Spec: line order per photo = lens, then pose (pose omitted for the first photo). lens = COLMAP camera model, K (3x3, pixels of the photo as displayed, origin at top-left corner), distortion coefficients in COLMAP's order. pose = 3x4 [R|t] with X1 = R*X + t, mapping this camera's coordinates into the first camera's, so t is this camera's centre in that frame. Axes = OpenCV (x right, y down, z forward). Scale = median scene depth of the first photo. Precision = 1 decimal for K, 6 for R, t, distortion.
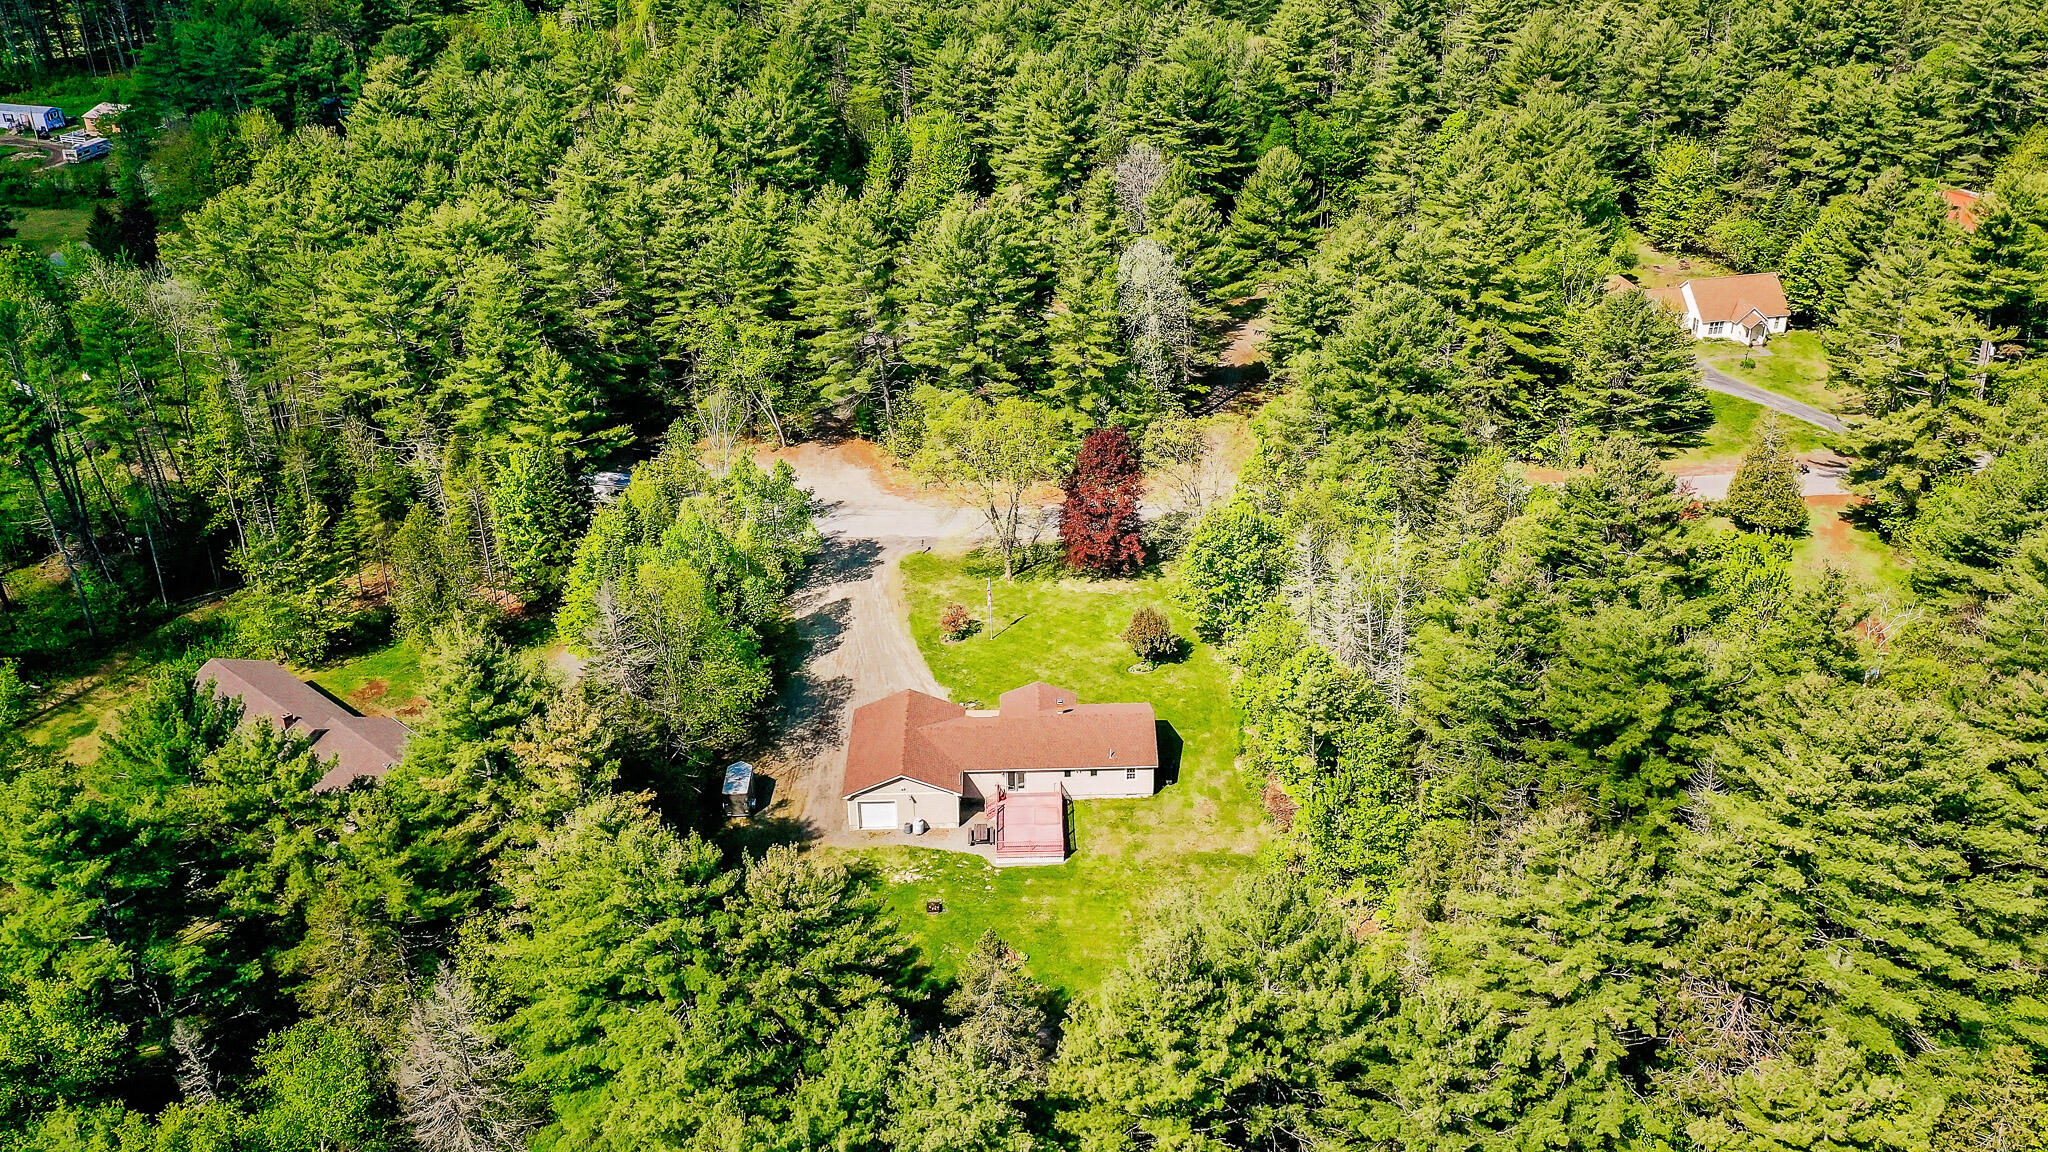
lens RADIAL K [[1766.2, 0, 1072.3], [0, 1766.2, 524.6], [0, 0, 1]] dist [0.049144, 0.004452]
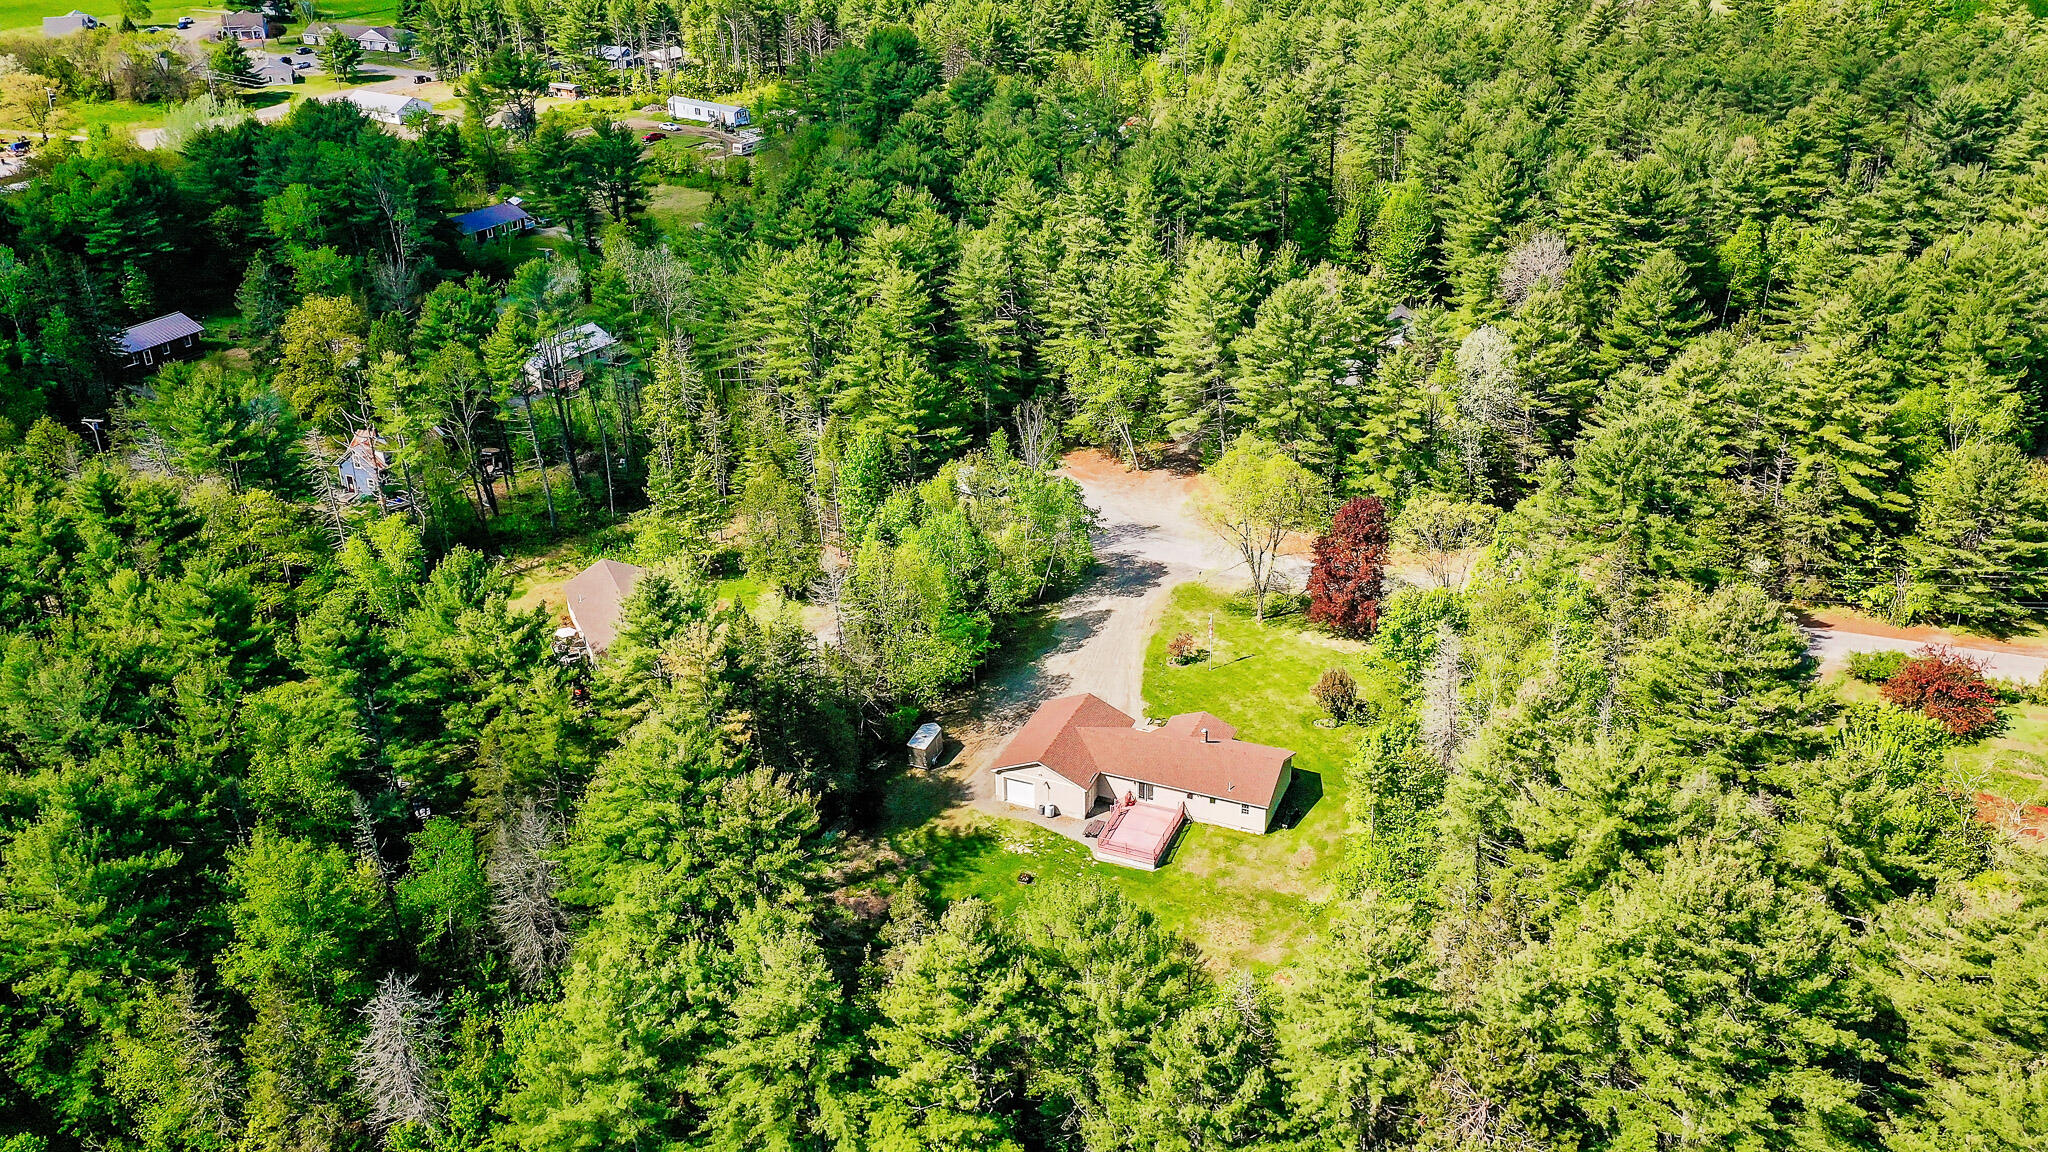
lens RADIAL K [[1766.2, 0, 1072.3], [0, 1766.2, 524.6], [0, 0, 1]] dist [0.049144, 0.004452]
pose [[0.915796, 0.169992, -0.363897, 0.219097], [-0.176434, 0.984187, 0.015737, -0.021607], [0.360818, 0.049792, 0.931306, -0.044247]]
